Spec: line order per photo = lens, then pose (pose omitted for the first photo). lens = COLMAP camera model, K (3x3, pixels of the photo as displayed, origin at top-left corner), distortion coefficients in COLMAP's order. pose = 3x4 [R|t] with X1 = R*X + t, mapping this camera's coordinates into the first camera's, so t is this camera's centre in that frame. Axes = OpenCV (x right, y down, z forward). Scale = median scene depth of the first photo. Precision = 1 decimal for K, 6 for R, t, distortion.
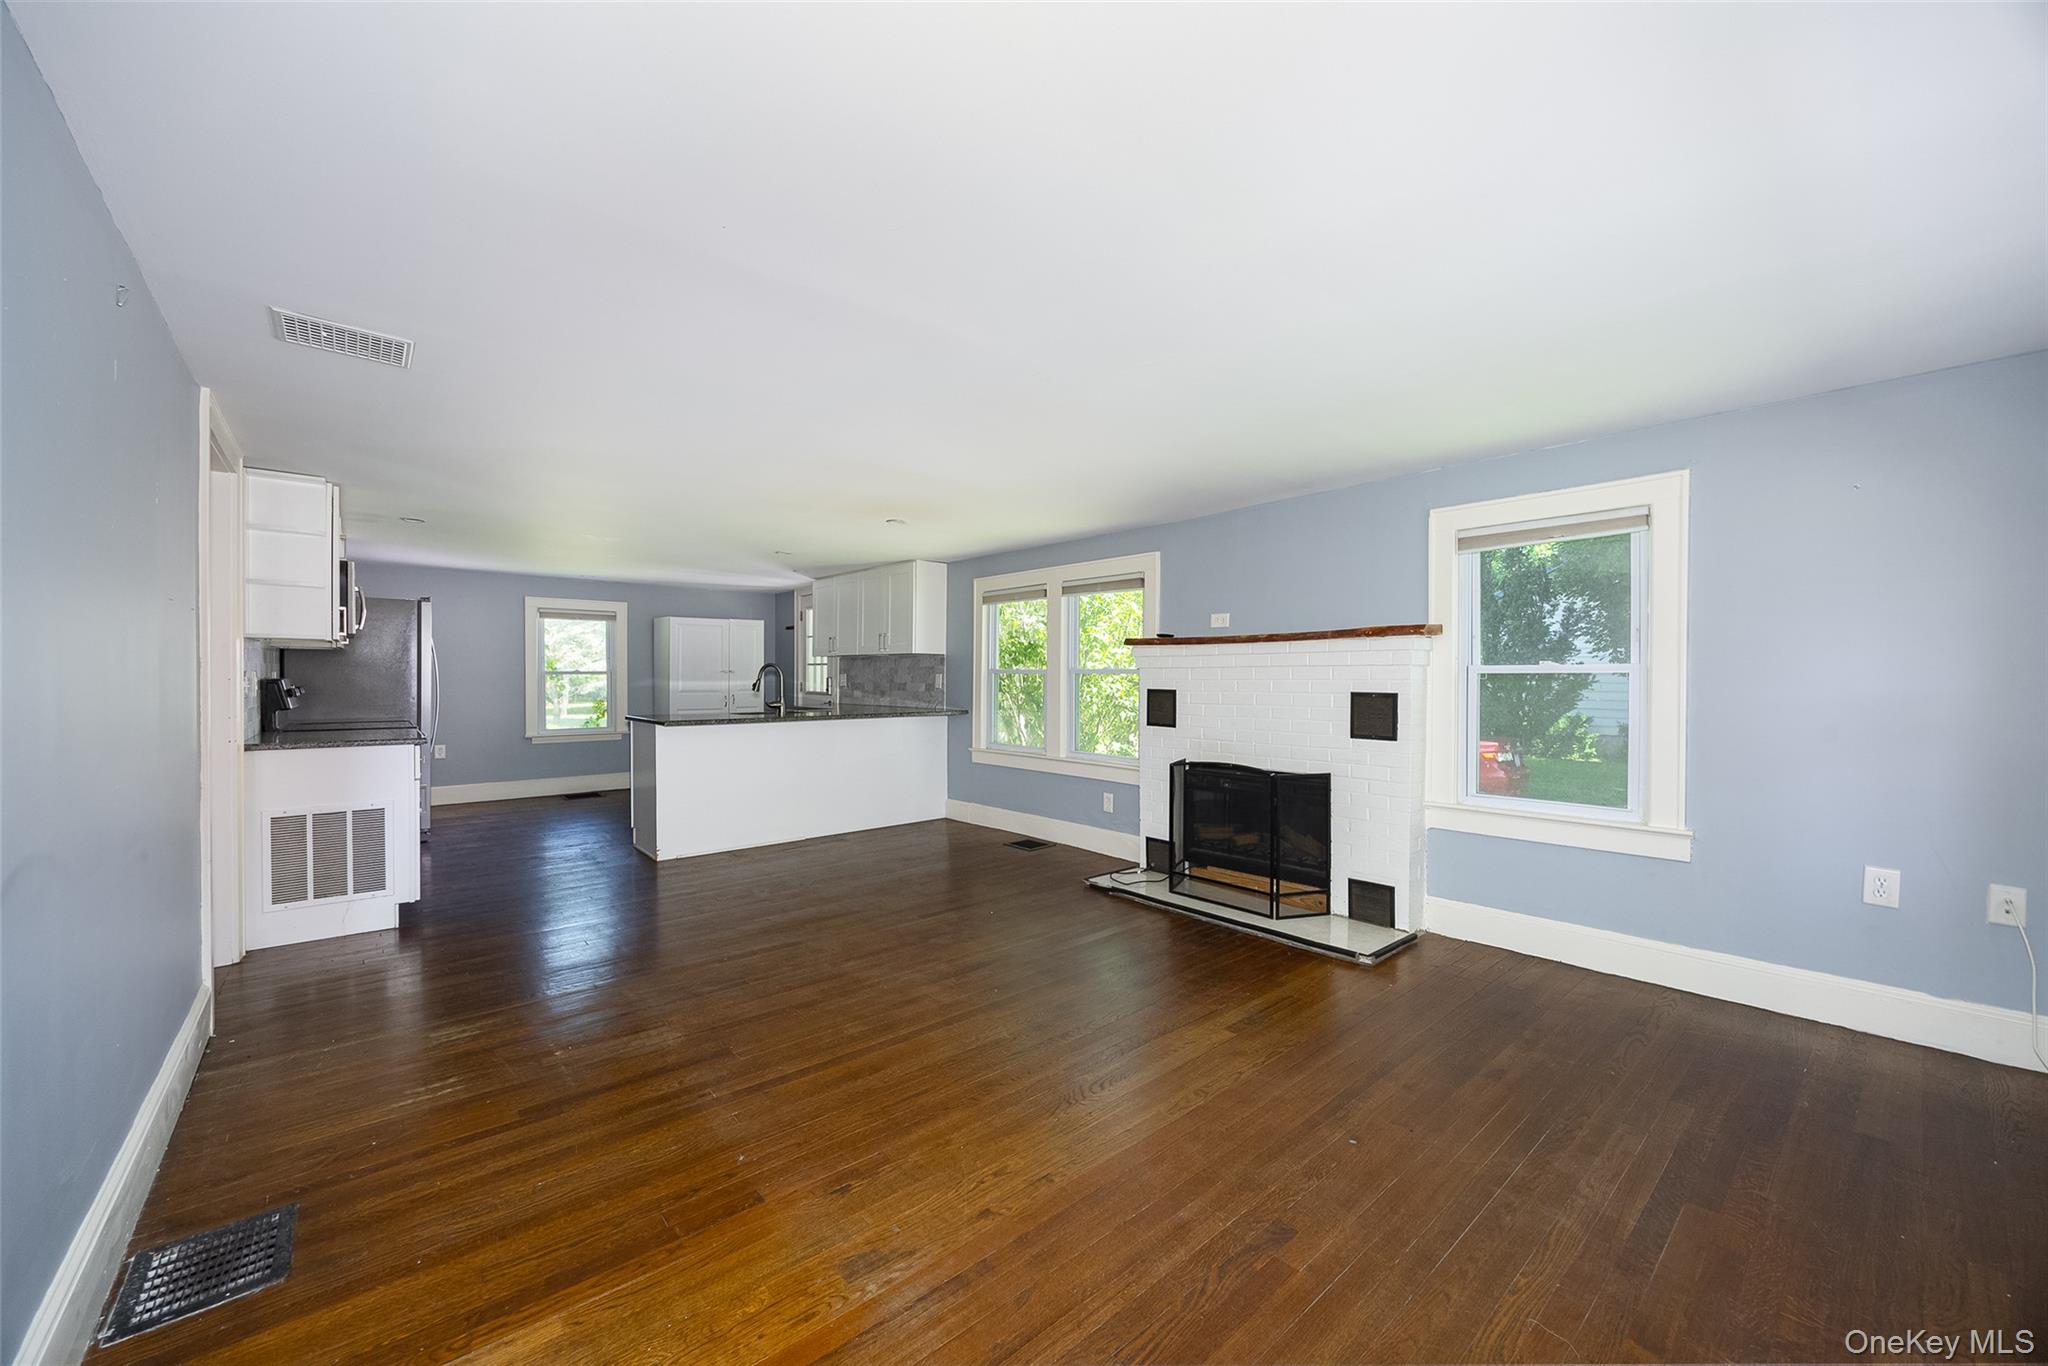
lens RADIAL K [[794.5, 0, 1018.8], [0, 794.5, 684.0], [0, 0, 1]] dist [-0.003393, 0.000674]
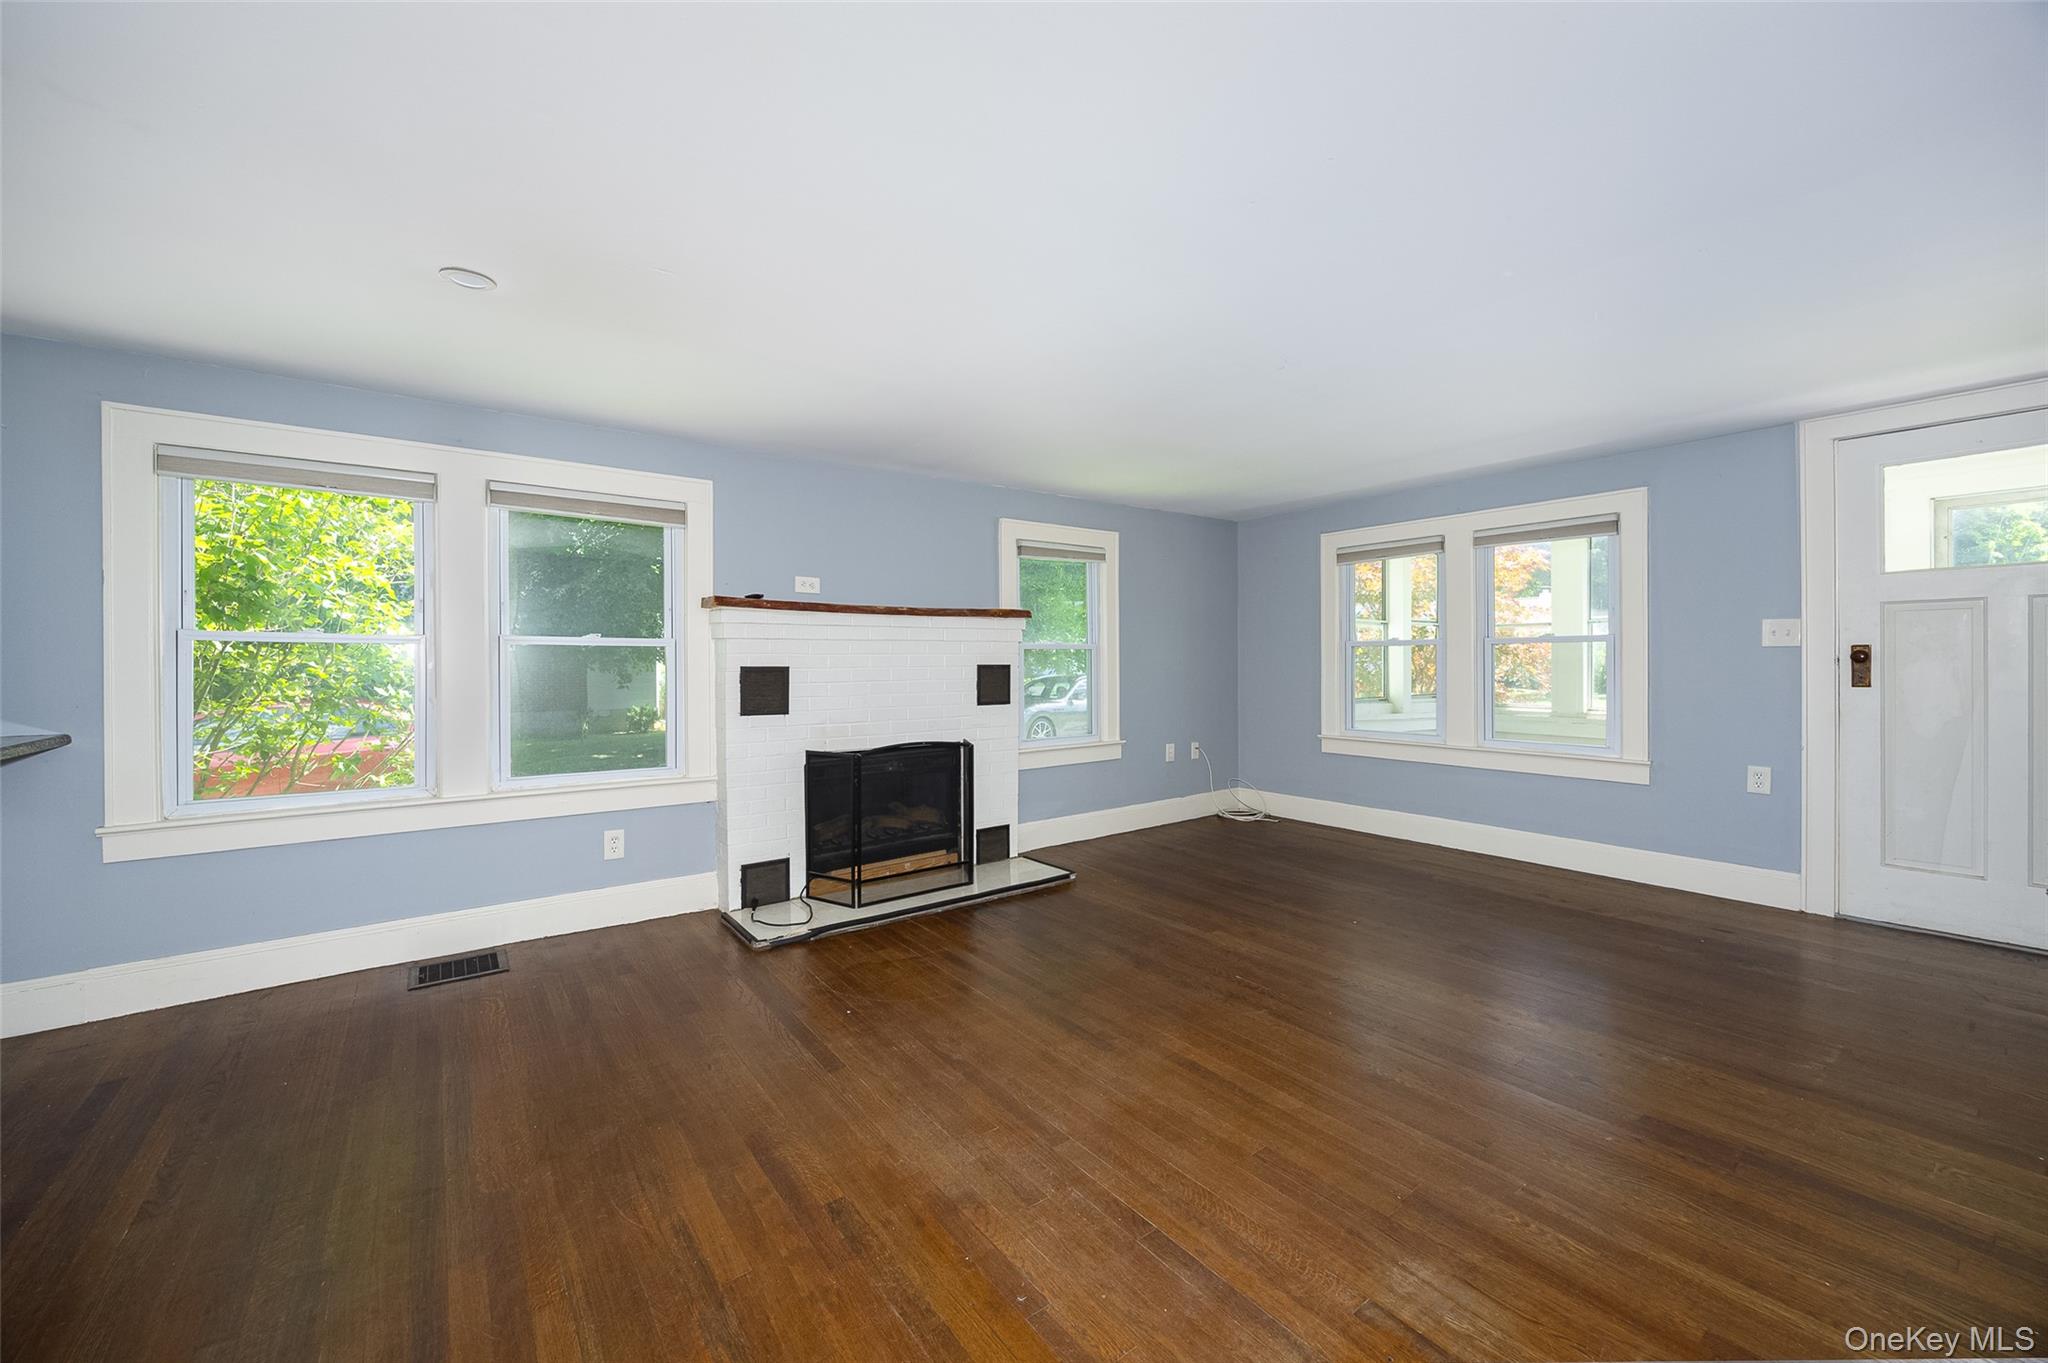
lens RADIAL K [[794.5, 0, 1023.9], [0, 794.5, 676.1], [0, 0, 1]] dist [-0.003393, 0.000674]
pose [[0.058504, -0.025391, 0.997964, -0.683388], [0.008195, 0.999655, 0.024953, -0.001381], [-0.998254, 0.006719, 0.058692, 0.839476]]
